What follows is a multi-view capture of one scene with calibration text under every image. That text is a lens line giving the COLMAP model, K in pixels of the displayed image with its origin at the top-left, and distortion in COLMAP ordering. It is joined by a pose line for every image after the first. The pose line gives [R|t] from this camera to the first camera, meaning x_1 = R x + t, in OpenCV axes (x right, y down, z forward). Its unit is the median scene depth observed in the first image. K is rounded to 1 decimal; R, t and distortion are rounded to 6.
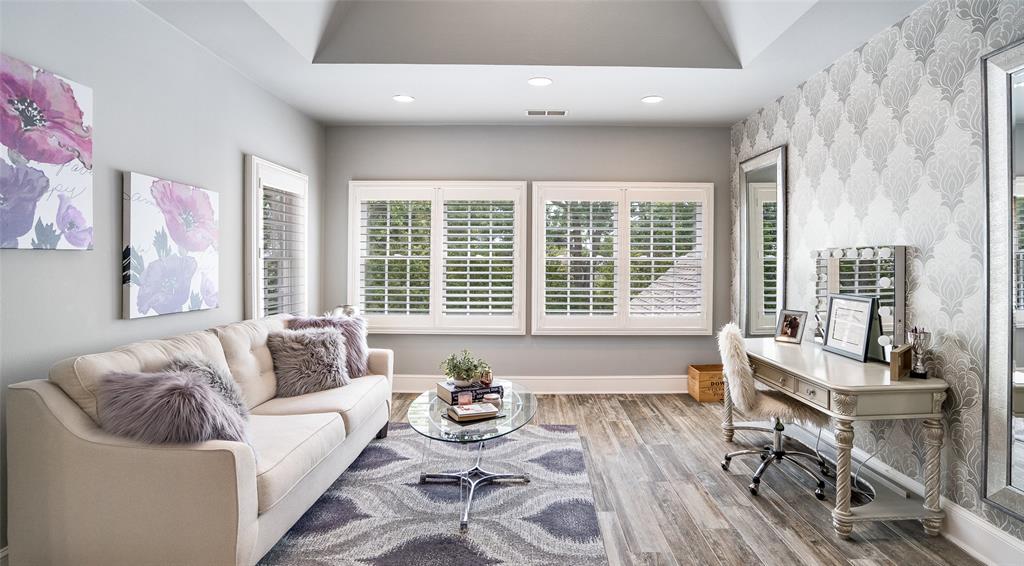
lens RADIAL K [[498.2, 0, 510.4], [0, 498.2, 255.6], [0, 0, 1]] dist [-0.037543, 0.008885]
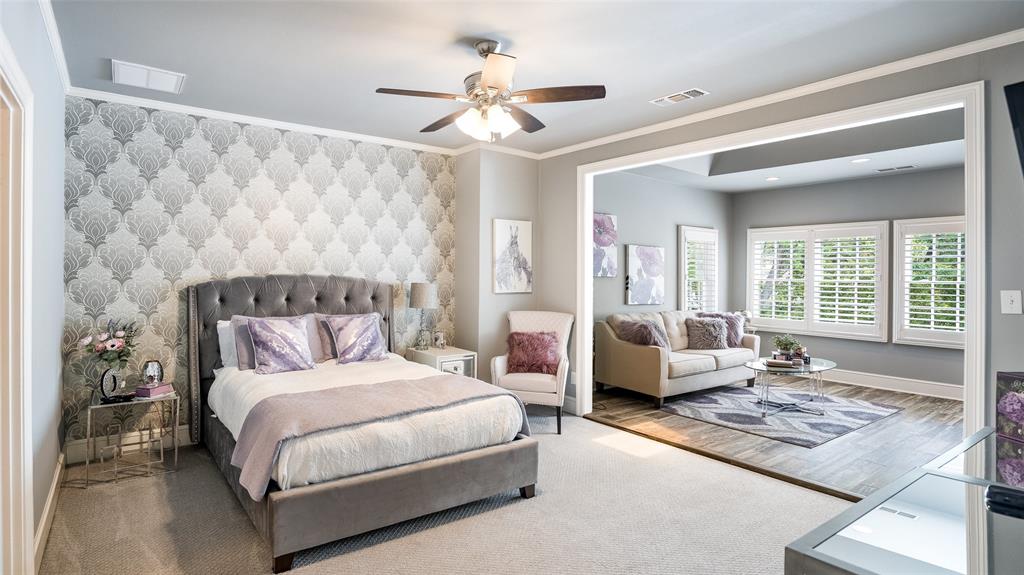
lens RADIAL K [[522.8, 0, 509.3], [0, 522.8, 278.7], [0, 0, 1]] dist [-0.006380, 0.000741]
pose [[0.640553, 0.009423, -0.767856, 0.690917], [-0.001840, 0.999941, 0.010737, -0.022021], [0.767912, -0.005465, 0.640532, -0.925160]]
